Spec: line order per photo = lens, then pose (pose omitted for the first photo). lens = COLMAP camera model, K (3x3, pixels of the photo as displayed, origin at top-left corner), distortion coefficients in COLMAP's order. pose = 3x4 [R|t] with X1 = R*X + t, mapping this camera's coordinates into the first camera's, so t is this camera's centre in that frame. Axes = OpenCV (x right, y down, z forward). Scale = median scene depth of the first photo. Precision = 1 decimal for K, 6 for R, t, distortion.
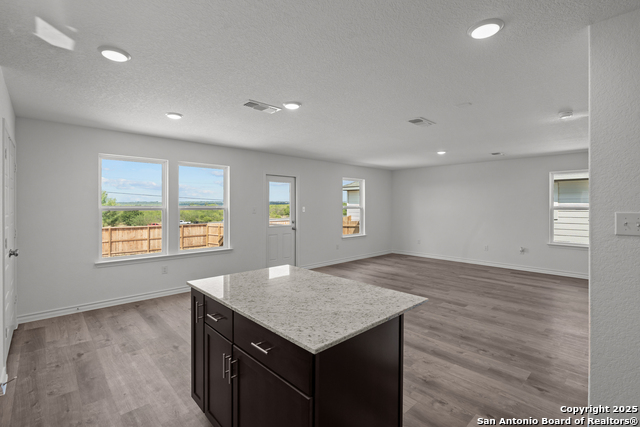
lens RADIAL K [[296.9, 0, 319.2], [0, 296.9, 202.7], [0, 0, 1]] dist [-0.006318, 0.000714]
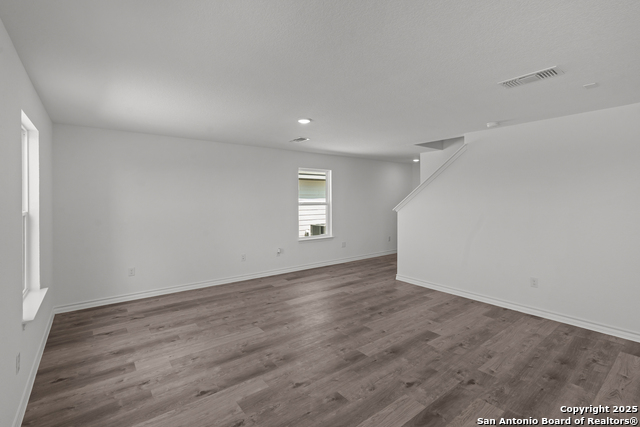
lens RADIAL K [[296.9, 0, 319.2], [0, 296.9, 202.7], [0, 0, 1]] dist [-0.006318, 0.000714]
pose [[0.094638, -0.013592, 0.995419, -0.301564], [-0.006874, 0.999874, 0.014307, -0.002299], [-0.995488, -0.008197, 0.094533, 1.221014]]
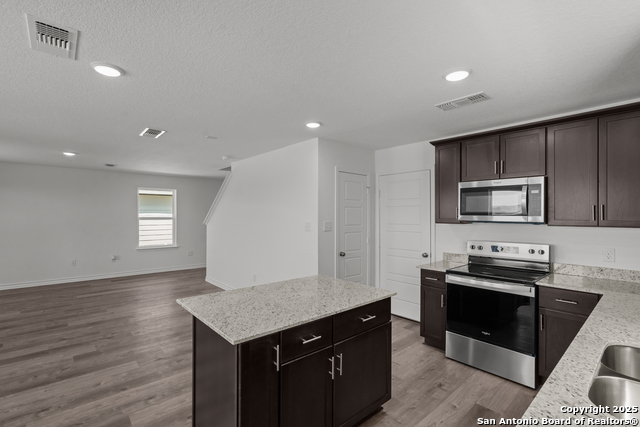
lens RADIAL K [[297.2, 0, 314.6], [0, 297.2, 215.3], [0, 0, 1]] dist [-0.001626, 0.000141]
pose [[0.038541, -0.004081, 0.999249, -0.529090], [-0.013142, 0.999903, 0.004591, -0.010488], [-0.999171, -0.013309, 0.038483, 0.378679]]
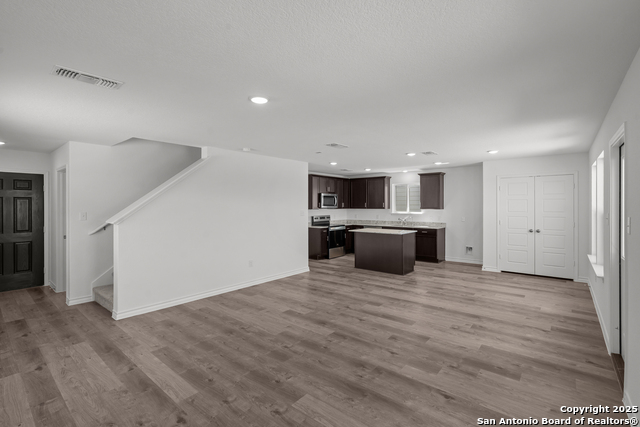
lens RADIAL K [[296.9, 0, 319.2], [0, 296.9, 202.7], [0, 0, 1]] dist [-0.006318, 0.000714]
pose [[-0.992354, -0.001050, -0.123418, 0.503809], [0.001362, 0.999810, -0.019457, 0.005626], [0.123415, -0.019476, -0.992164, 1.991509]]
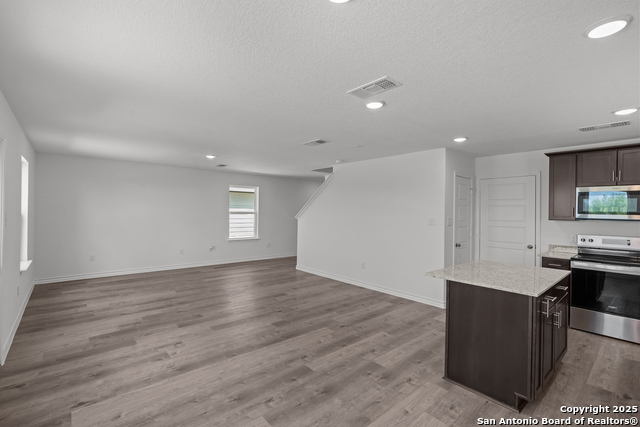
lens RADIAL K [[291.7, 0, 316.7], [0, 291.7, 210.5], [0, 0, 1]] dist [-0.007628, 0.000769]
pose [[0.040627, -0.000287, 0.999174, -0.706286], [-0.025713, 0.999668, 0.001333, -0.002844], [-0.998843, -0.025746, 0.040606, 0.824879]]
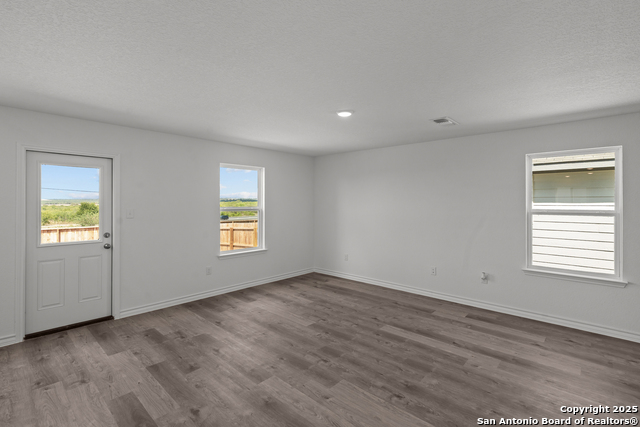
lens RADIAL K [[296.9, 0, 319.2], [0, 296.9, 202.7], [0, 0, 1]] dist [-0.006318, 0.000714]
pose [[0.997280, 0.001769, 0.073683, 0.432845], [-0.002290, 0.999973, 0.006987, -0.005953], [-0.073669, -0.007137, 0.997257, 0.598124]]
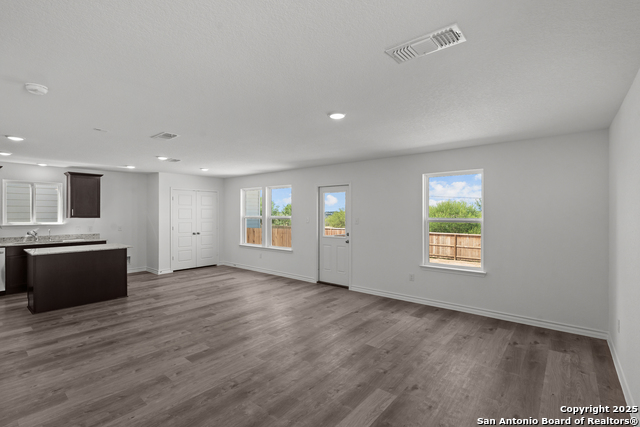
lens RADIAL K [[298.1, 0, 320.0], [0, 298.1, 213.5], [0, 0, 1]] dist [-0.014362, 0.000372]
pose [[0.128656, -0.001691, -0.991688, 1.233921], [0.008060, 0.999967, -0.000660, 0.000162], [0.991656, -0.007908, 0.128666, 1.215906]]
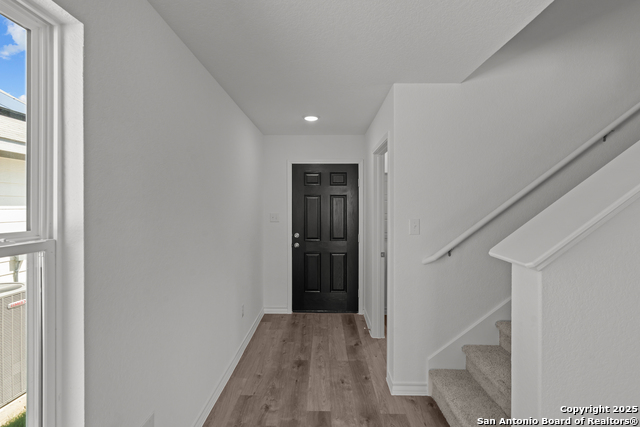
lens RADIAL K [[298.1, 0, 320.0], [0, 298.1, 213.5], [0, 0, 1]] dist [-0.014362, 0.000372]
pose [[-0.722423, -0.020742, 0.691140, 0.965278], [-0.011426, 0.999772, 0.018061, 0.000094], [-0.691357, 0.005151, -0.722495, 1.340701]]
